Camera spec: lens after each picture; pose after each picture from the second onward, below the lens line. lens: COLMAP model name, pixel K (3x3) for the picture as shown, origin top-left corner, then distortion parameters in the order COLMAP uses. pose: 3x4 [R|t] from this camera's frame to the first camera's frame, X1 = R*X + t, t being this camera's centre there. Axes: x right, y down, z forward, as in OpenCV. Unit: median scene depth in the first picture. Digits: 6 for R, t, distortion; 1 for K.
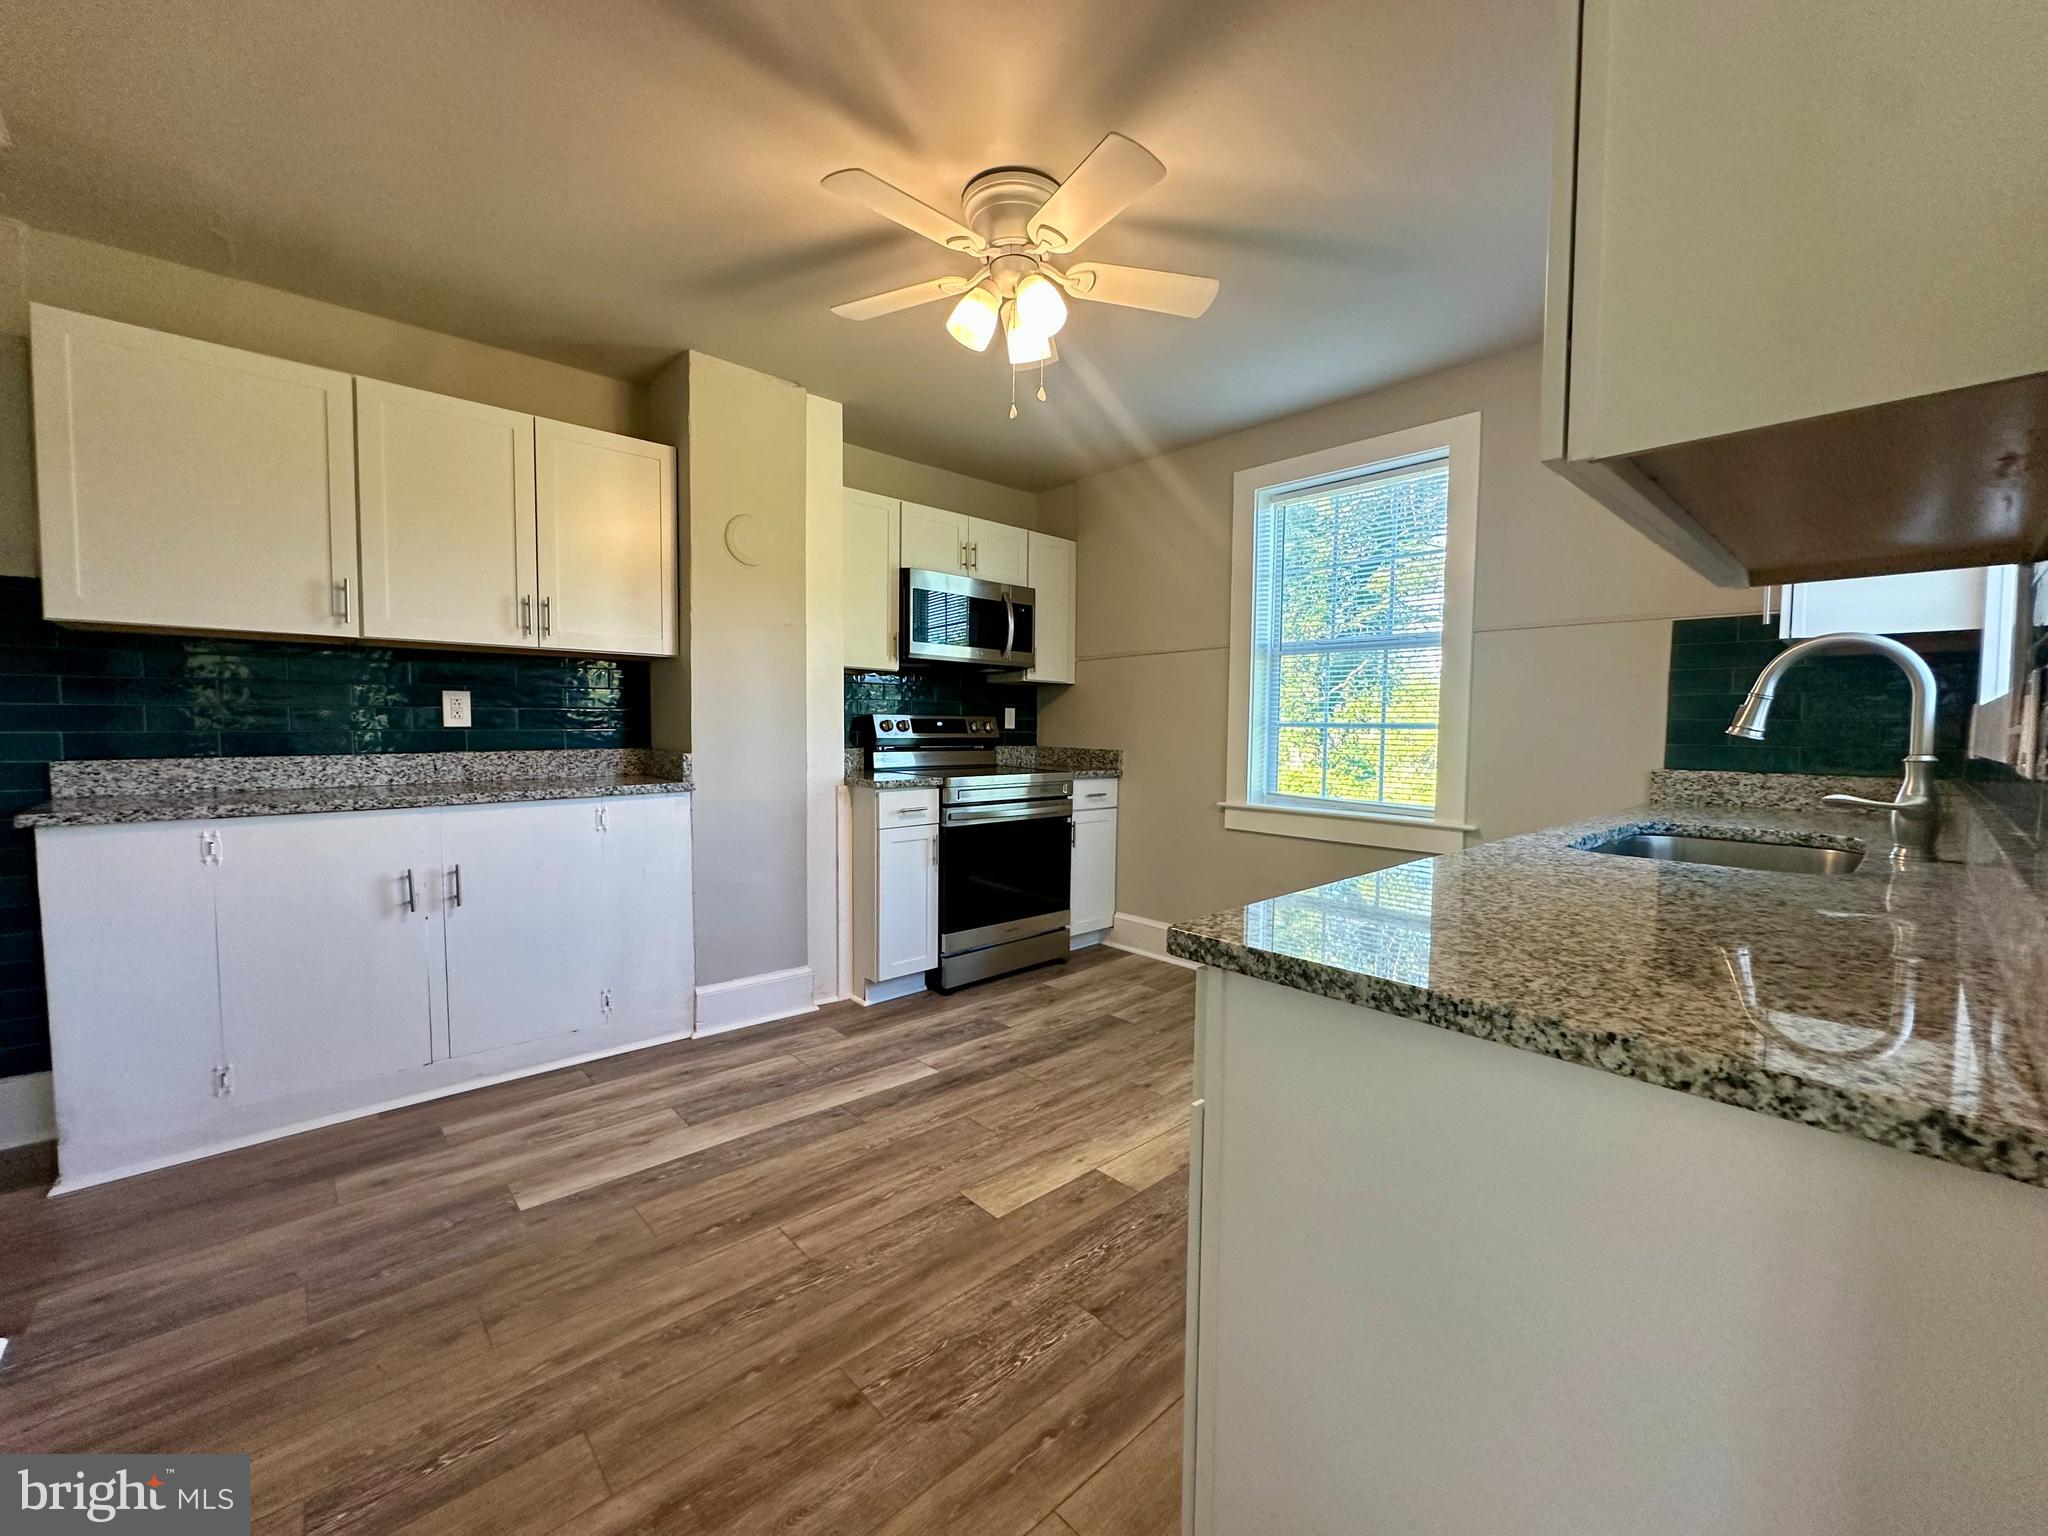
lens RADIAL K [[820.0, 0, 1024.0], [0, 820.0, 768.0], [0, 0, 1]] dist [-0.001890, 0.000334]
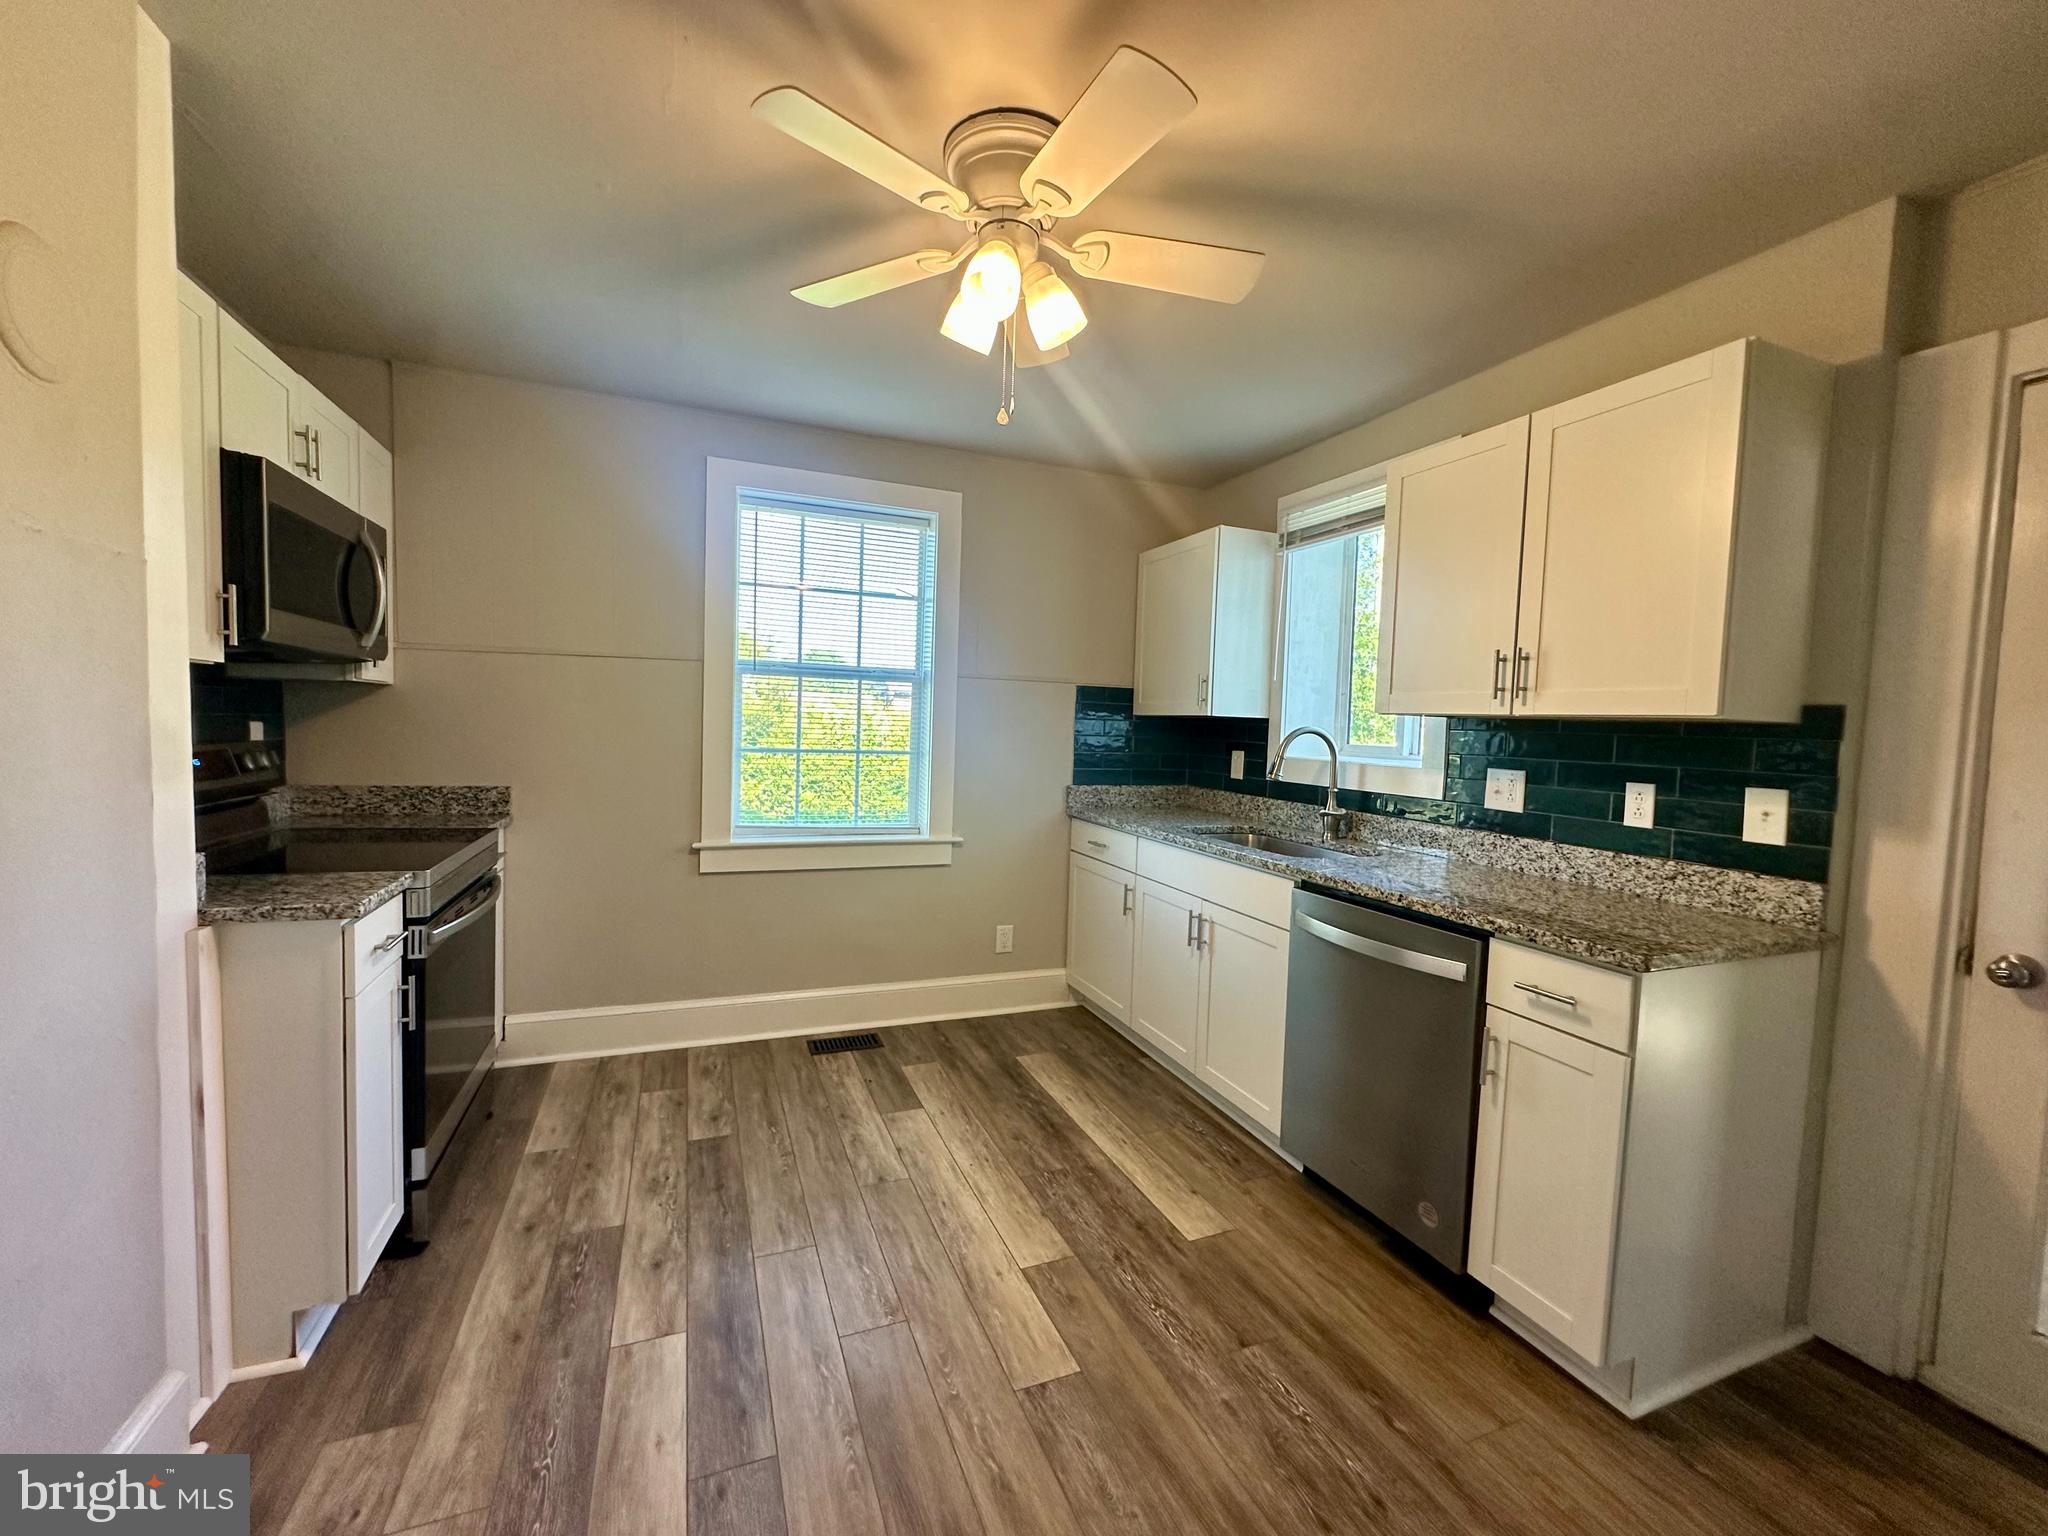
lens RADIAL K [[817.7, 0, 1025.2], [0, 817.7, 766.2], [0, 0, 1]] dist [-0.005487, 0.000447]
pose [[0.343847, -0.051173, 0.937630, -0.661989], [0.019984, 0.998687, 0.047177, -0.108843], [-0.938813, 0.002516, 0.344418, 0.597555]]
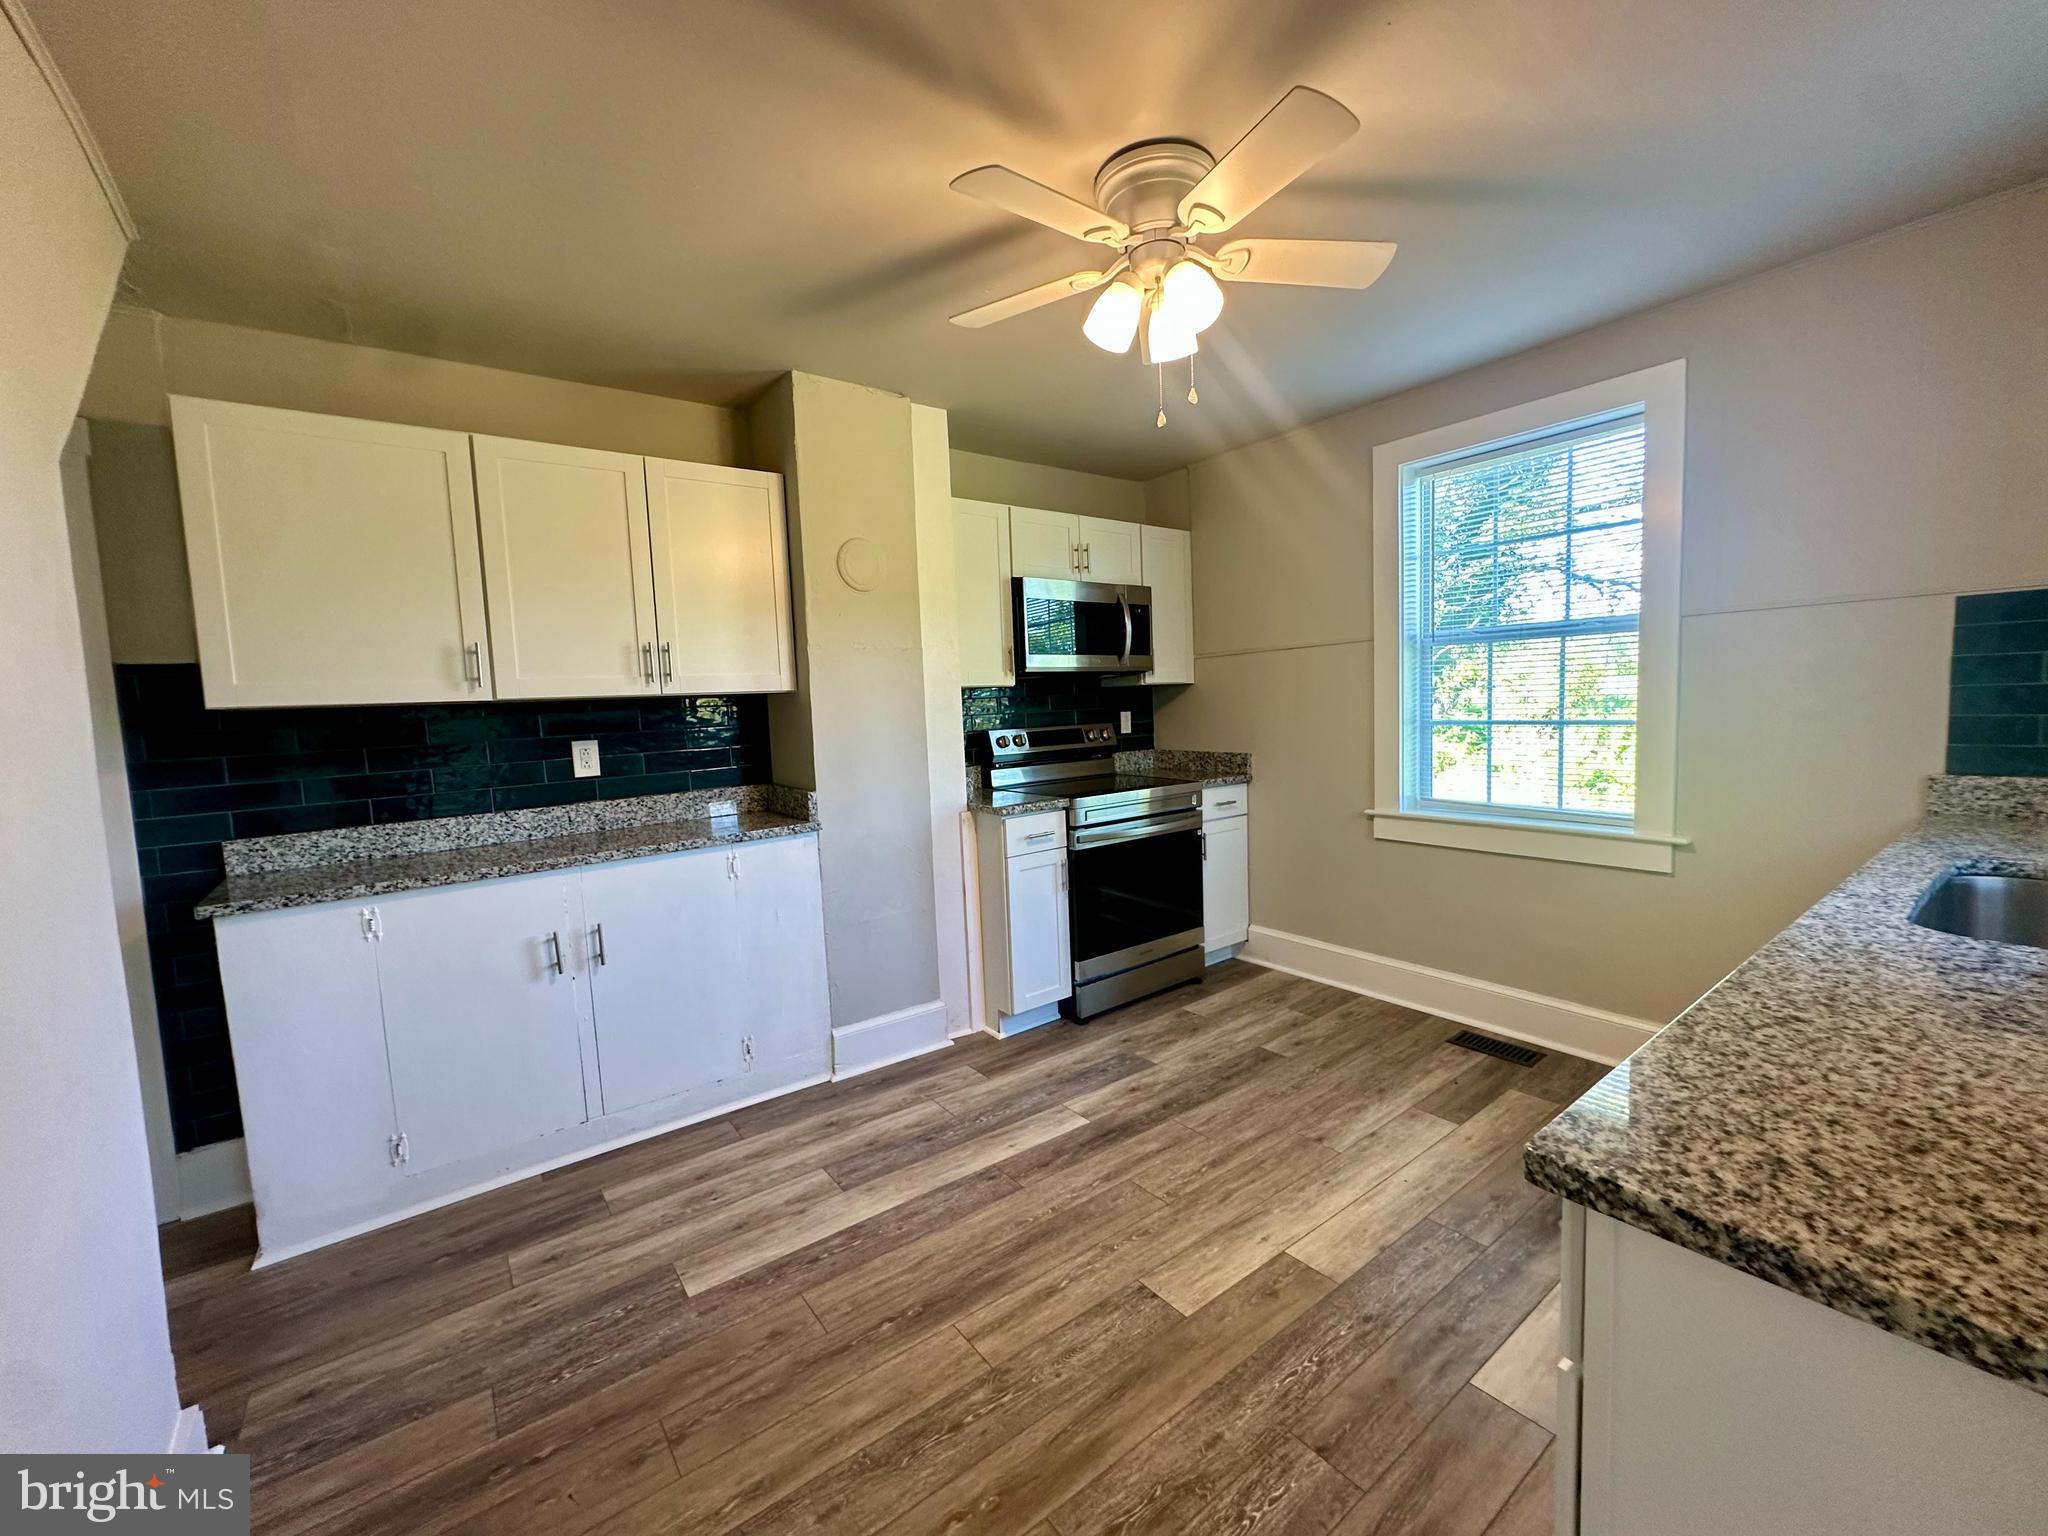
lens RADIAL K [[820.0, 0, 1024.0], [0, 820.0, 768.0], [0, 0, 1]] dist [-0.001890, 0.000334]
pose [[0.993887, -0.042784, -0.101774, -0.074392], [0.046024, 0.998499, 0.029704, -0.076736], [0.100351, -0.034207, 0.994364, 0.075210]]
